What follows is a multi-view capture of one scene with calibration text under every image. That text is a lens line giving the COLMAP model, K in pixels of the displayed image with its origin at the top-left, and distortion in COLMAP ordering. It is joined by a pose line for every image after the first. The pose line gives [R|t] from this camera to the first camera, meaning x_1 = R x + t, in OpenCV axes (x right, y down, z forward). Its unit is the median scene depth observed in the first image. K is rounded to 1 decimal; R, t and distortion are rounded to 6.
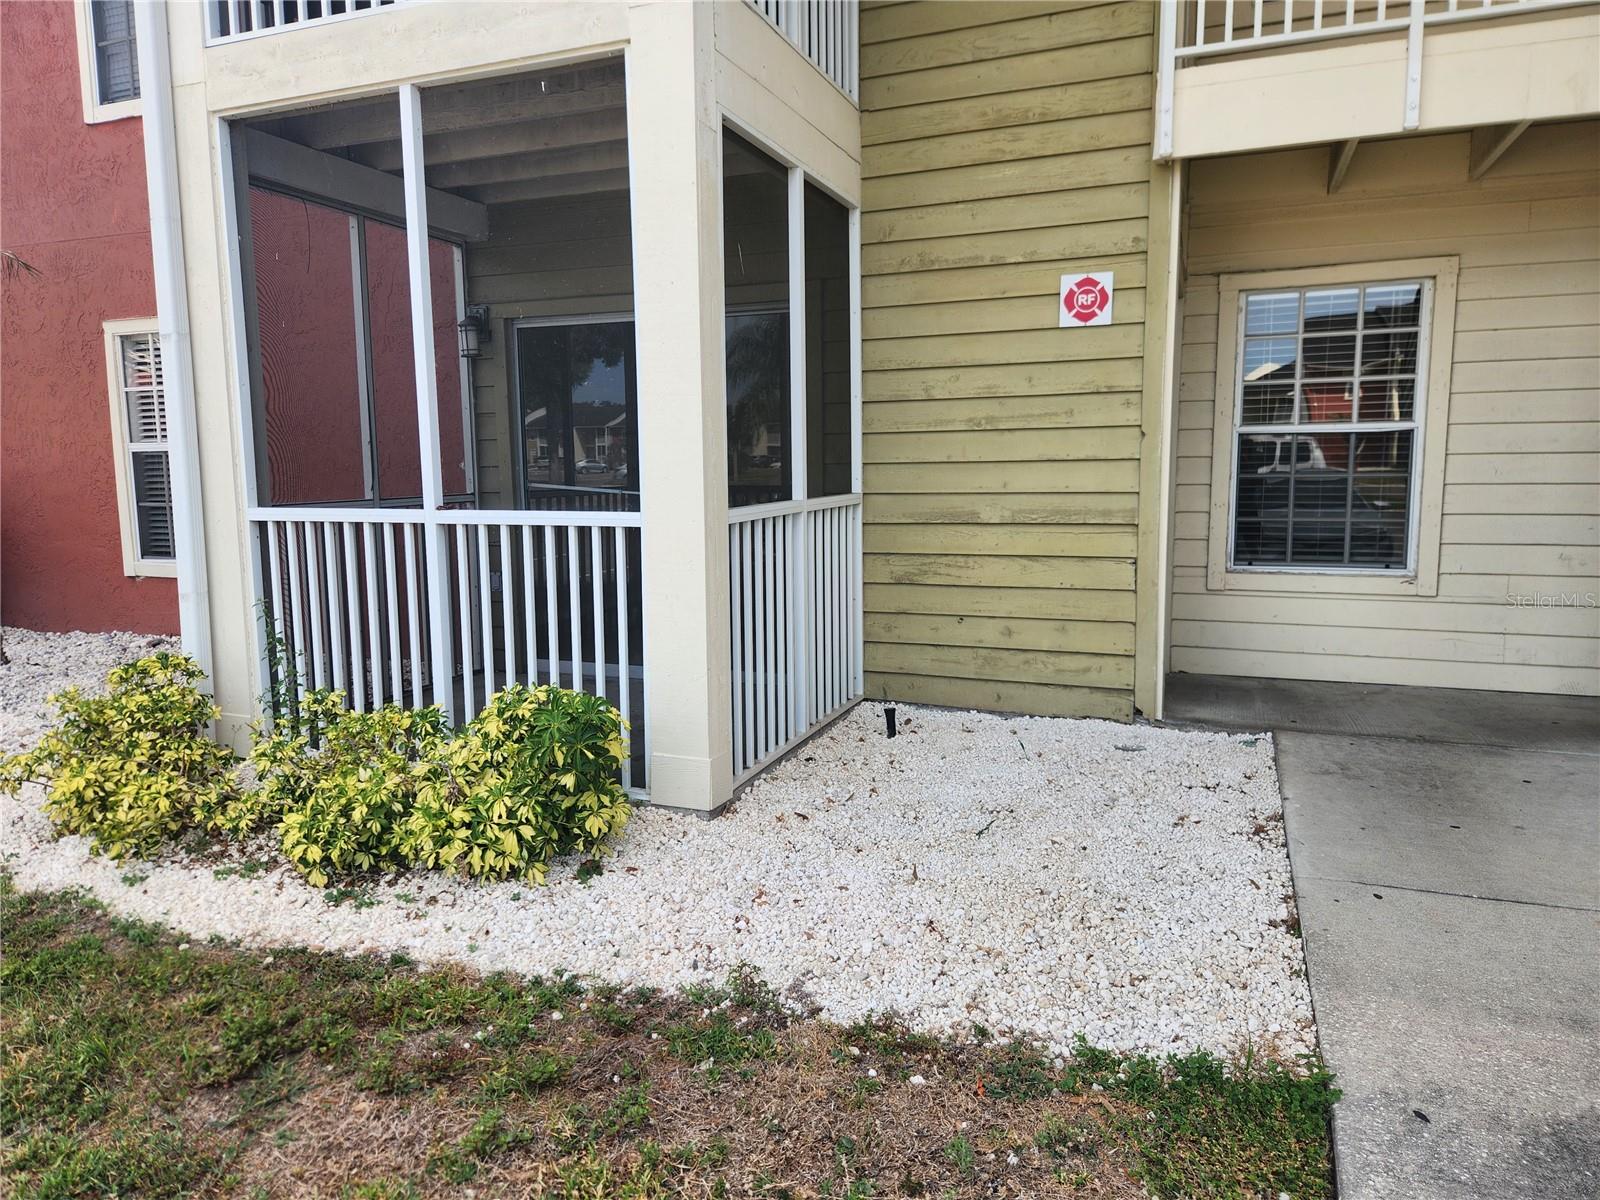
lens RADIAL K [[1078.3, 0, 810.2], [0, 1078.3, 605.0], [0, 0, 1]] dist [0.066400, -0.062709]
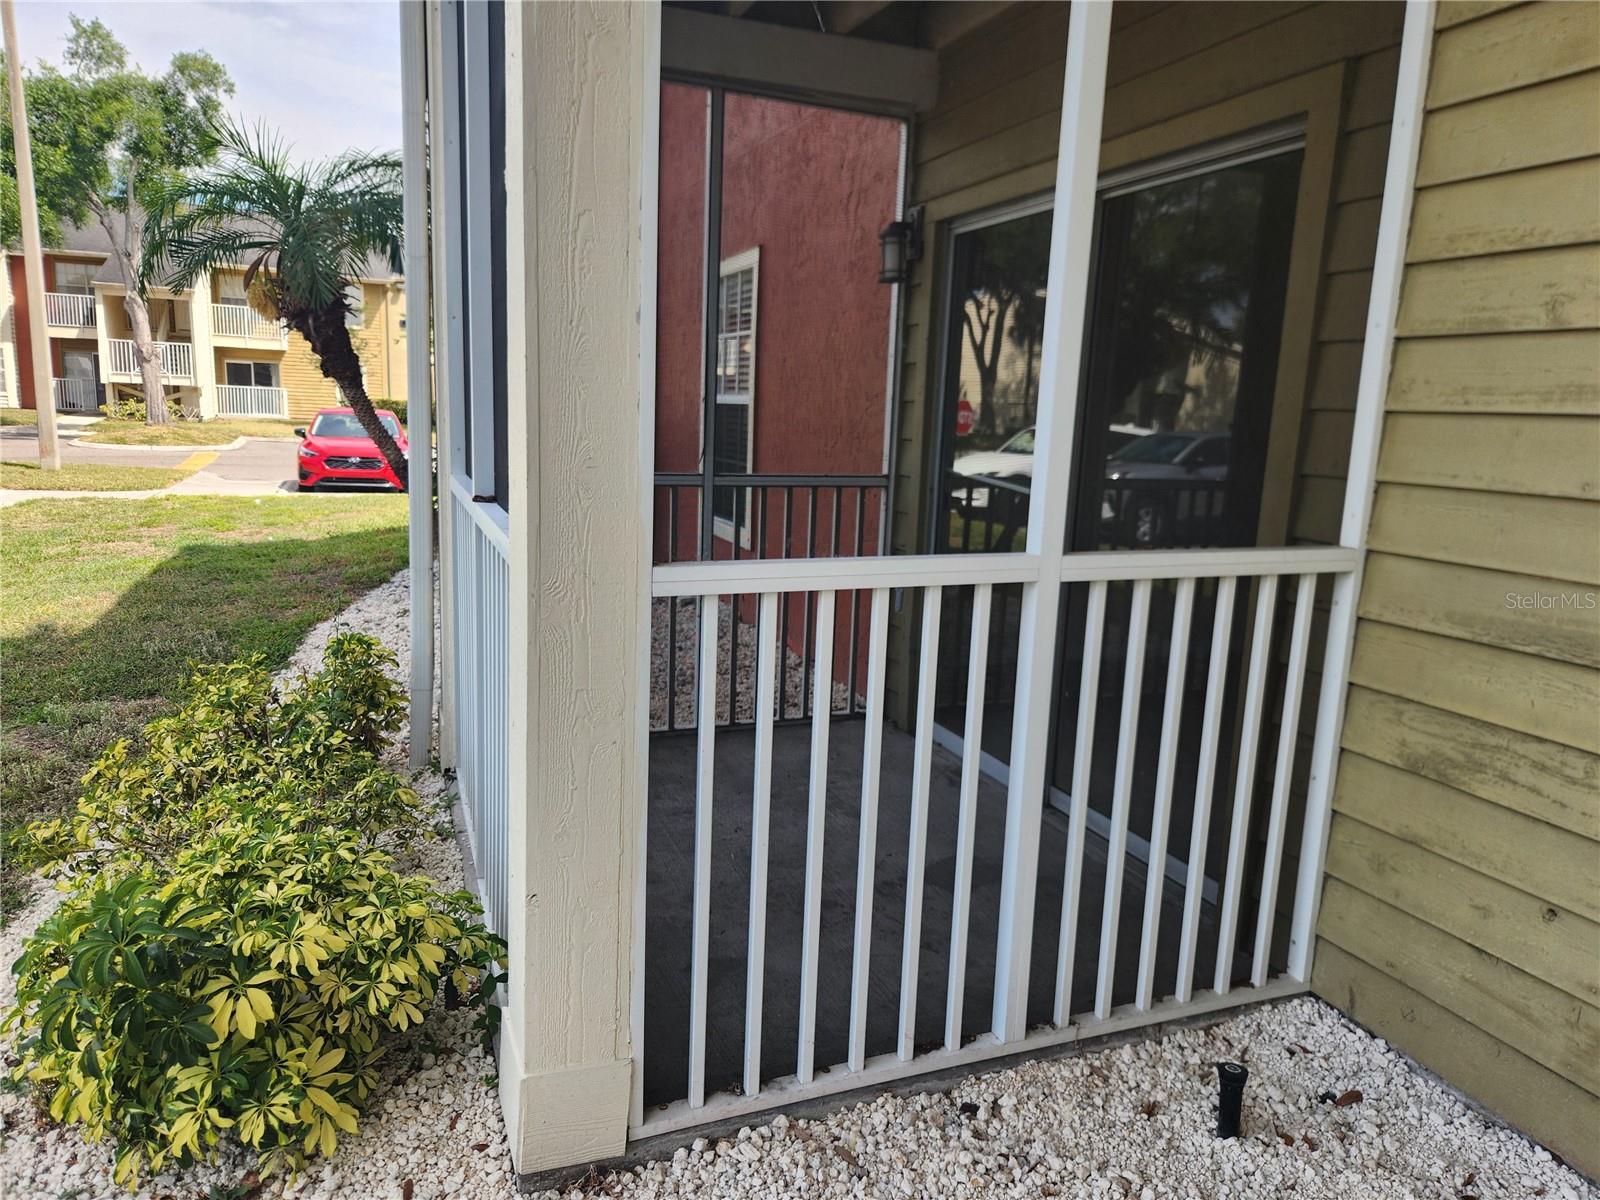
lens RADIAL K [[1078.3, 0, 810.2], [0, 1078.3, 605.0], [0, 0, 1]] dist [0.066400, -0.062709]
pose [[0.681109, 0.173076, -0.711432, 0.216794], [-0.143251, 0.984382, 0.102334, -0.095372], [0.718032, 0.032213, 0.695264, 0.537224]]
